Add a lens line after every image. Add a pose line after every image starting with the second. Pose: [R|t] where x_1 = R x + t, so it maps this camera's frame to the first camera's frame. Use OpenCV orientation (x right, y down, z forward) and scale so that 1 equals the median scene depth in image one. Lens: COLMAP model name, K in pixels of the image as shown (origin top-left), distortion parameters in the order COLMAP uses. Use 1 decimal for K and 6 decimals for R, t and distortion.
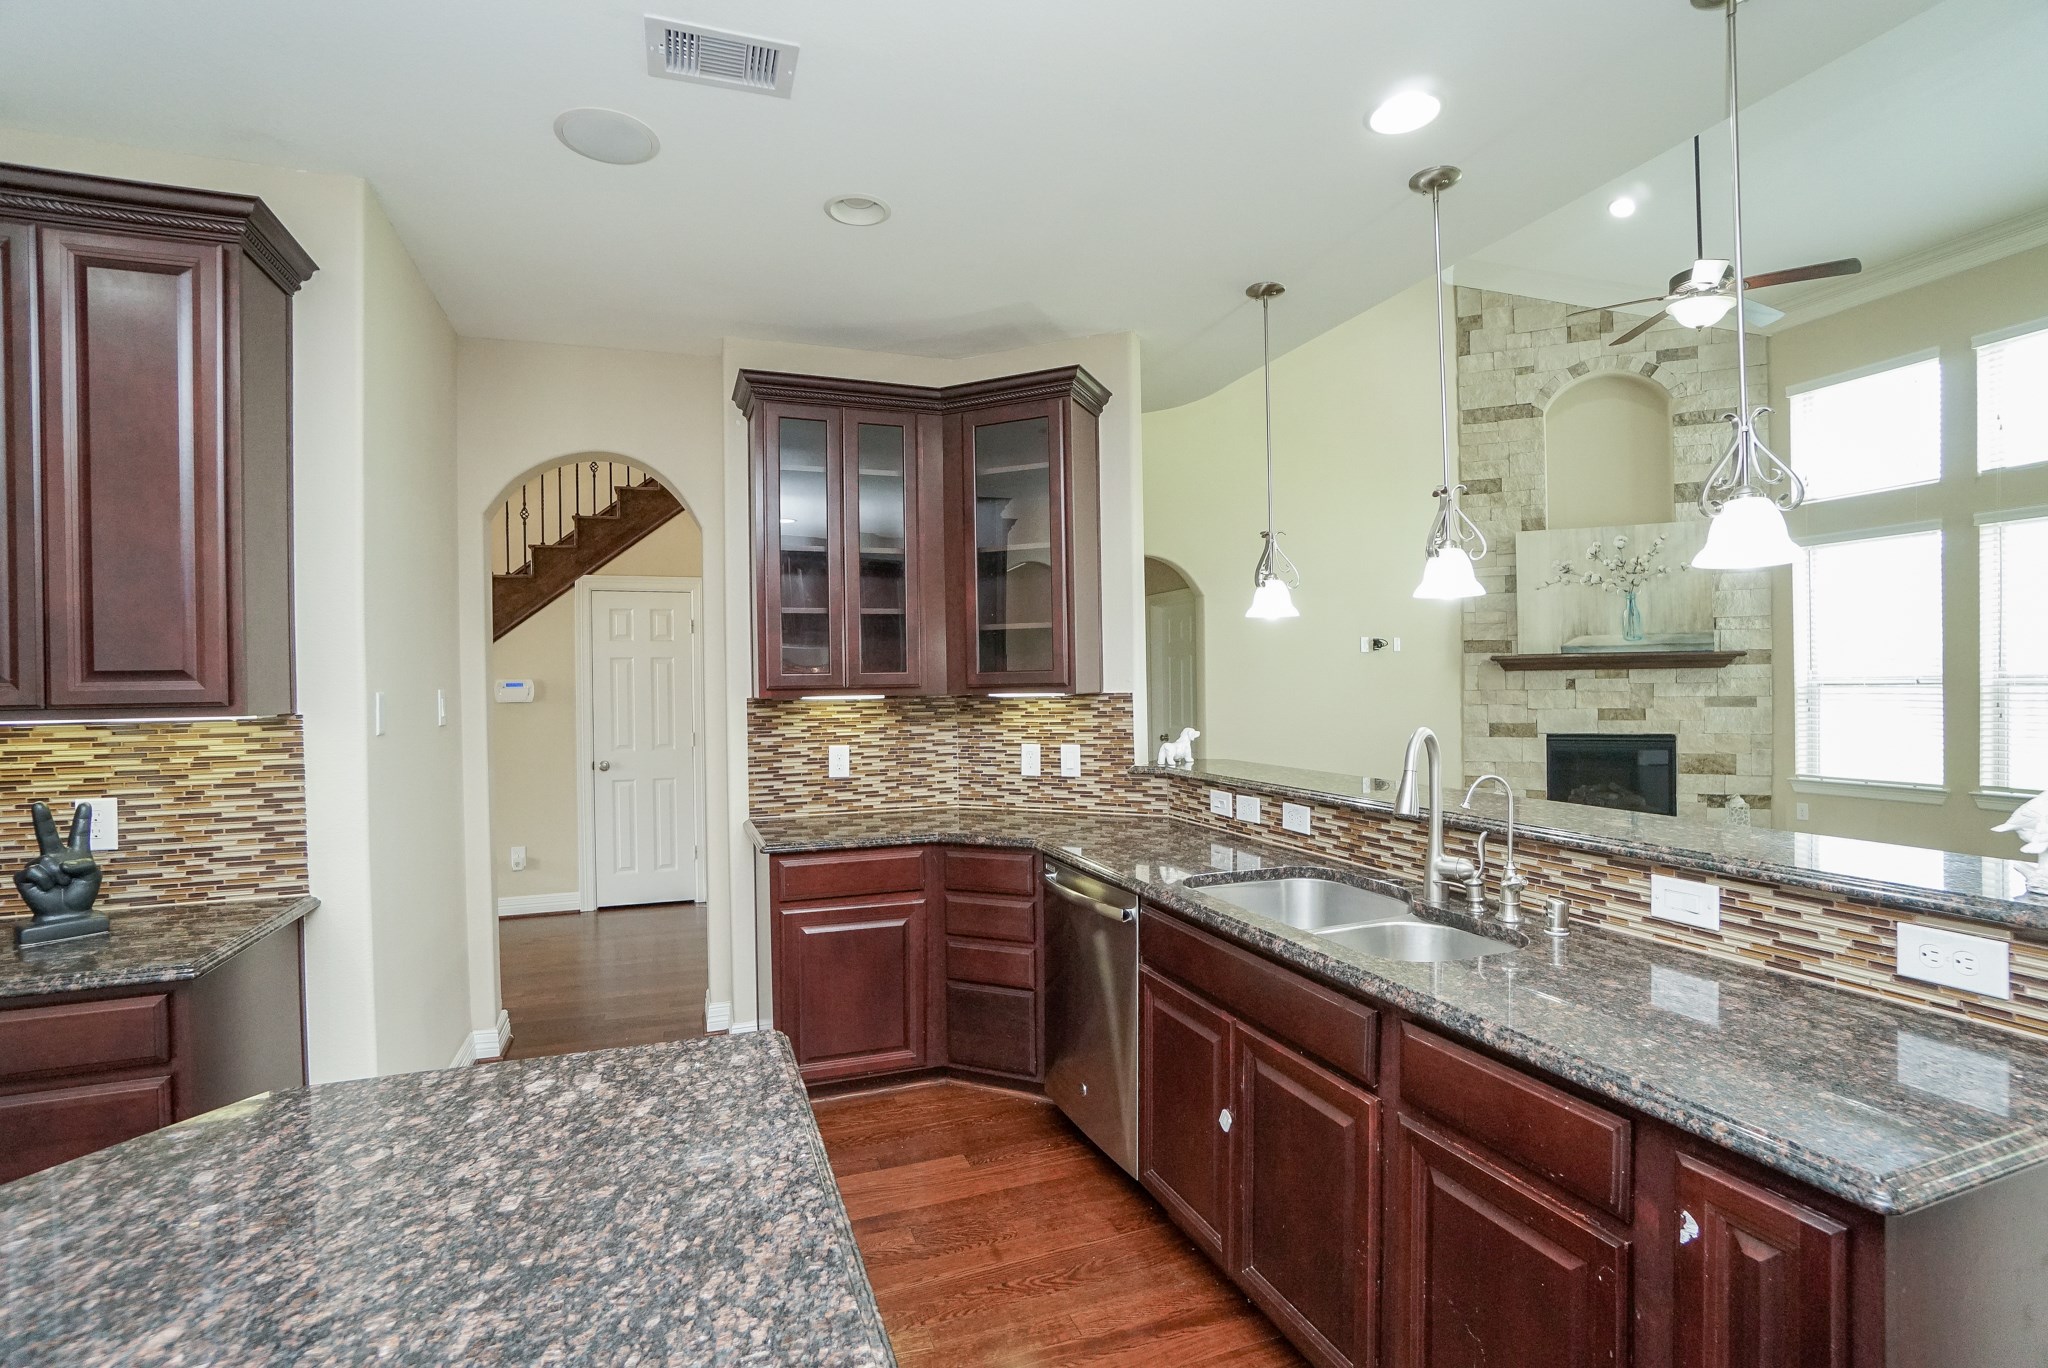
lens RADIAL K [[948.0, 0, 1024.0], [0, 948.0, 684.0], [0, 0, 1]] dist [-0.063488, 0.023520]
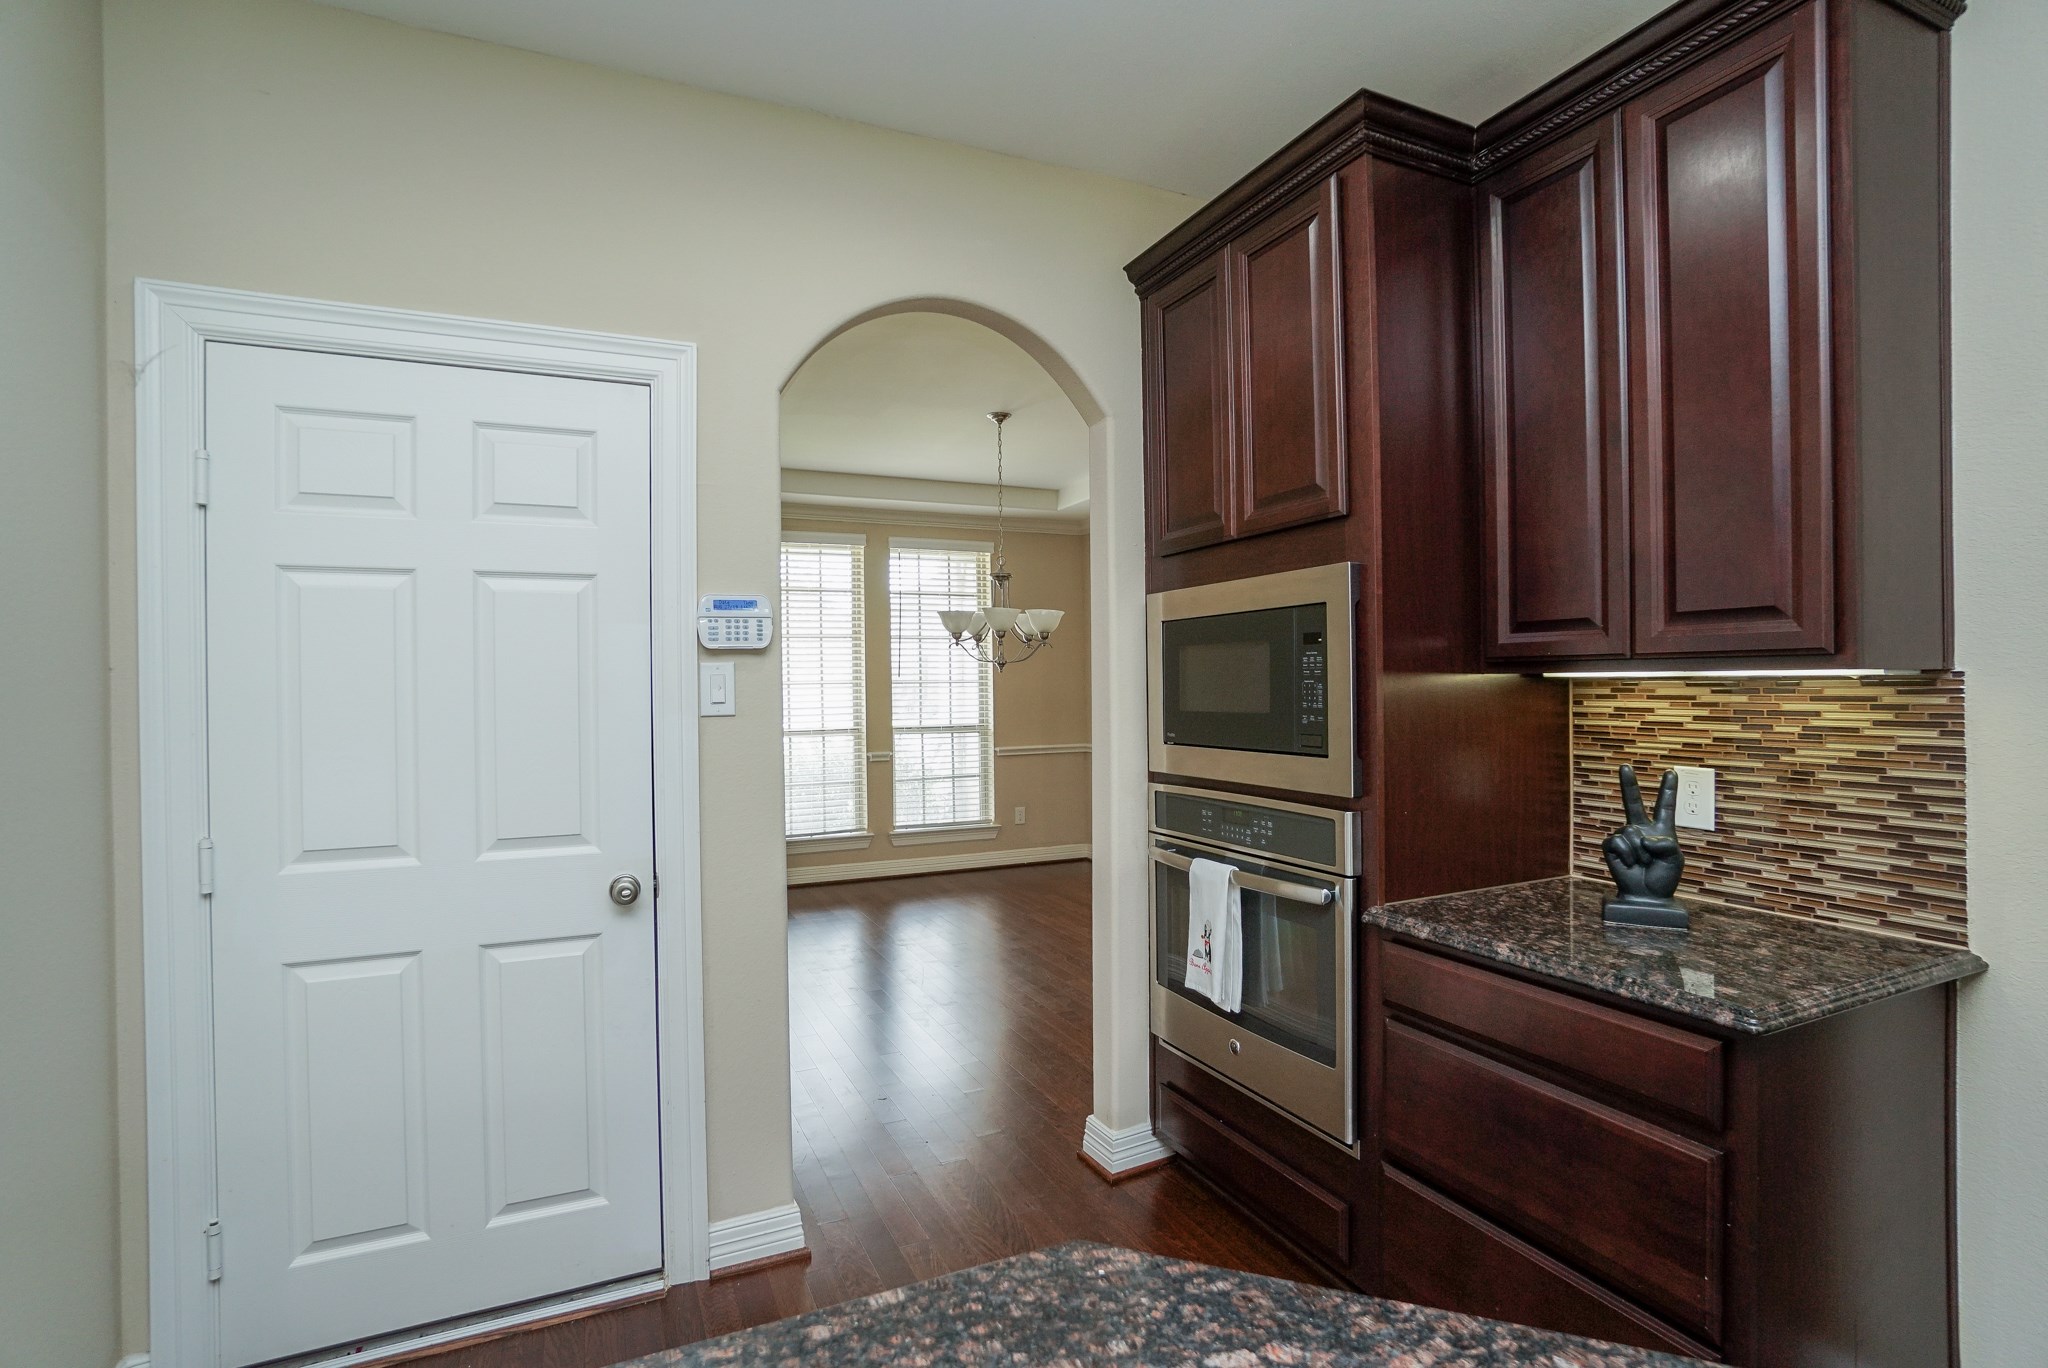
lens RADIAL K [[948.0, 0, 1024.0], [0, 948.0, 684.0], [0, 0, 1]] dist [-0.063488, 0.023520]
pose [[0.065031, 0.016155, -0.997752, -0.185869], [0.004719, 0.999853, 0.016497, 0.028508], [0.997872, -0.005782, 0.064945, 0.294932]]
